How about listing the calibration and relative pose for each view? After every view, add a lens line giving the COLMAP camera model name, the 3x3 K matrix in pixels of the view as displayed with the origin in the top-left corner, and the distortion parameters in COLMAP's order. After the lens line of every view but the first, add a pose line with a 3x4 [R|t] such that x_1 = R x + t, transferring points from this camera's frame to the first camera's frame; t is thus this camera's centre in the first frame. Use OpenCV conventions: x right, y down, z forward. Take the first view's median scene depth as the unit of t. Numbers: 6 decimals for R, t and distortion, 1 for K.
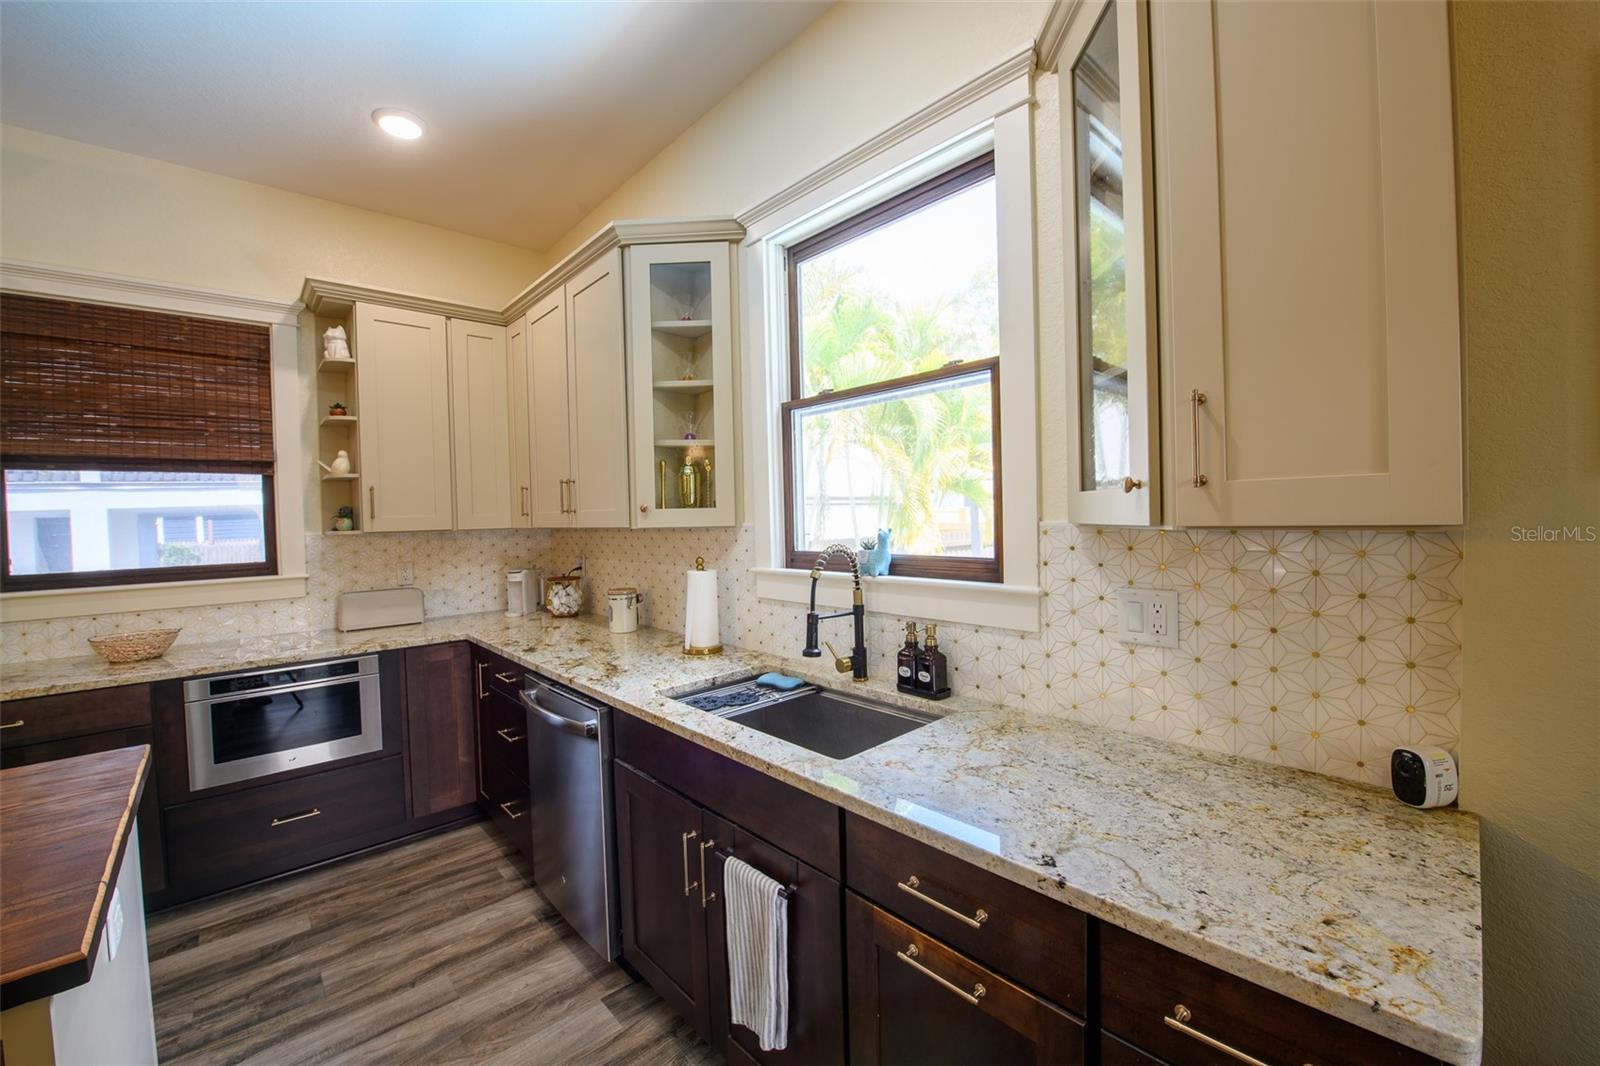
lens RADIAL K [[632.2, 0, 780.7], [0, 632.2, 533.3], [0, 0, 1]] dist [-0.018649, -0.000273]
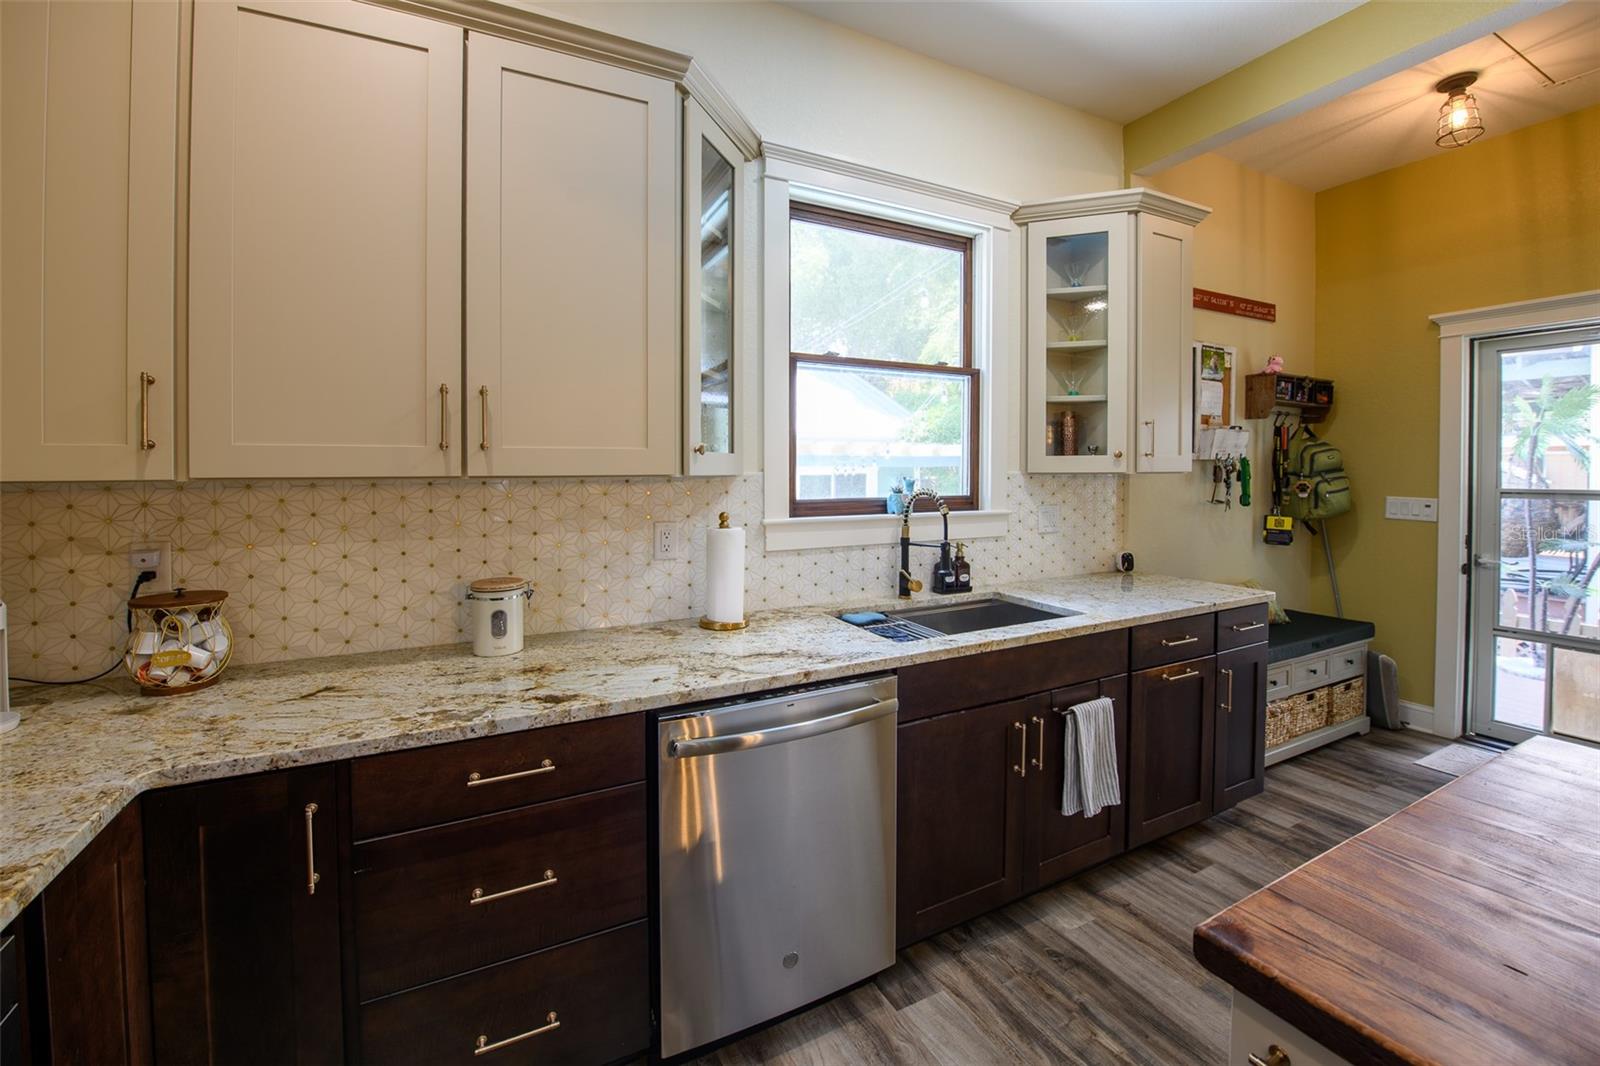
lens RADIAL K [[635.3, 0, 816.3], [0, 635.3, 482.0], [0, 0, 1]] dist [-0.018821, -0.000226]
pose [[0.257226, 0.001636, 0.966350, -1.188940], [0.019509, 0.999786, -0.006886, 0.009478], [-0.966154, 0.020624, 0.257139, 0.886768]]
